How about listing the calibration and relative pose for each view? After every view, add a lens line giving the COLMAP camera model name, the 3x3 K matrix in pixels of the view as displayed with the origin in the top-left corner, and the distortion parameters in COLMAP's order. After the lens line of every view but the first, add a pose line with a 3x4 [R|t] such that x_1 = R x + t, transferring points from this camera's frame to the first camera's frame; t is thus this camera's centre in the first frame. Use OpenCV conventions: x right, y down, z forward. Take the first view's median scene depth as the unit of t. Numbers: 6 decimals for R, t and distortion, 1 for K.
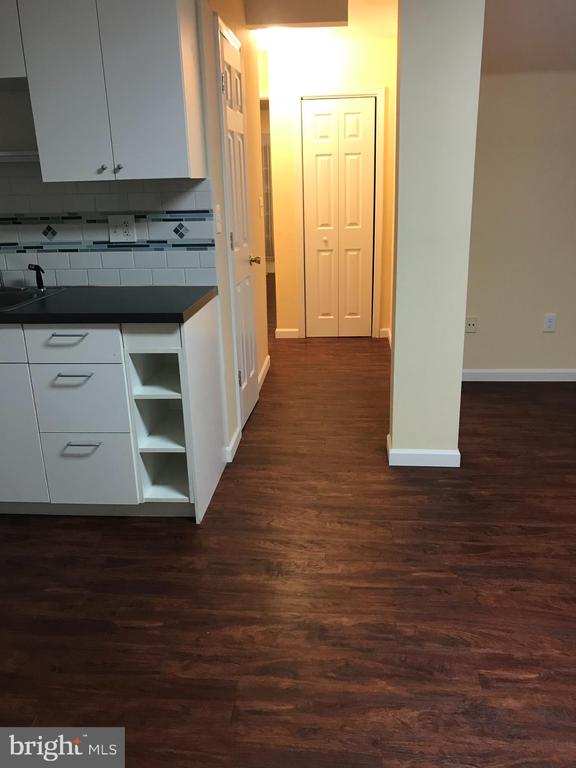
lens RADIAL K [[631.6, 0, 289.9], [0, 631.6, 388.2], [0, 0, 1]] dist [0.036338, -0.050475]
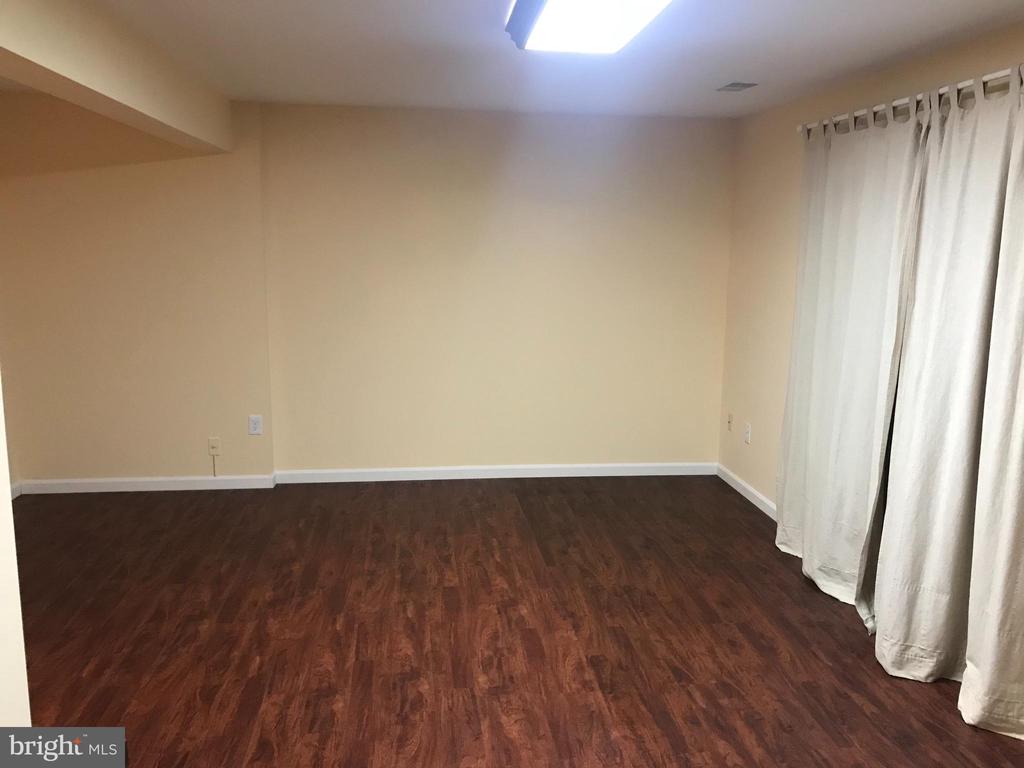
lens RADIAL K [[842.1, 0, 512.8], [0, 842.1, 385.4], [0, 0, 1]] dist [0.036338, -0.050475]
pose [[-0.201626, -0.147287, 0.968325, -0.624544], [0.298632, 0.932313, 0.203991, -0.319212], [-0.932827, 0.330303, -0.143994, 0.678154]]
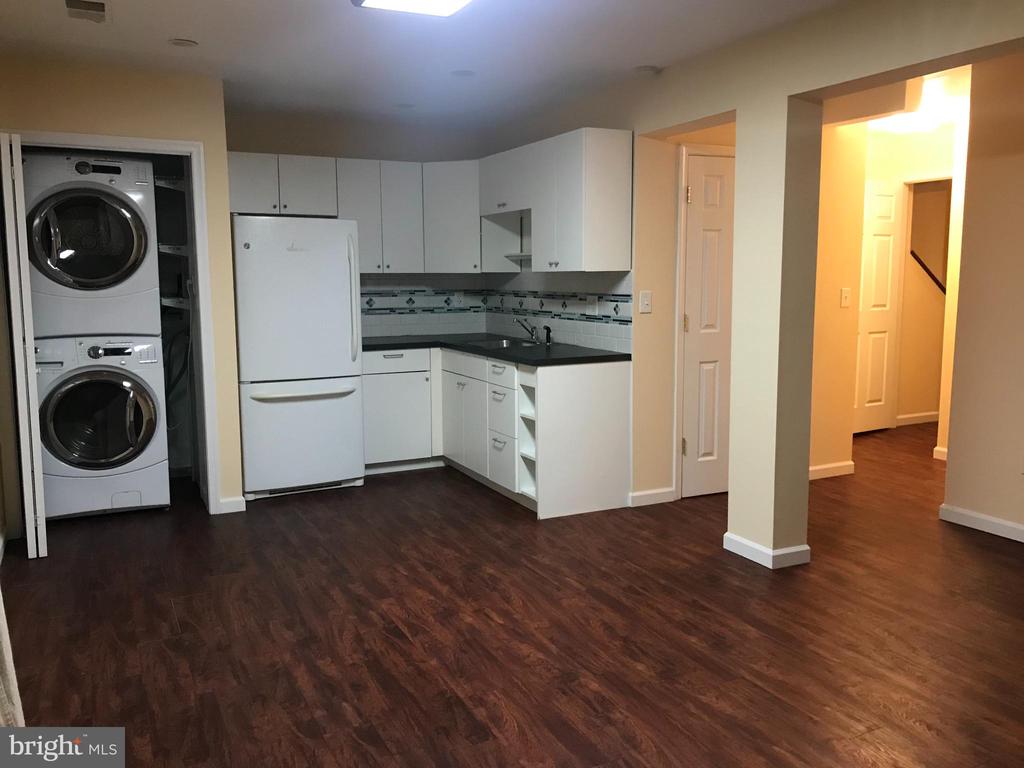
lens RADIAL K [[842.1, 0, 513.4], [0, 842.1, 380.5], [0, 0, 1]] dist [0.036338, -0.050475]
pose [[0.518776, 0.130287, -0.844924, 1.285175], [-0.275644, 0.961029, -0.021053, -0.015269], [0.809254, 0.243820, 0.534472, -0.060496]]
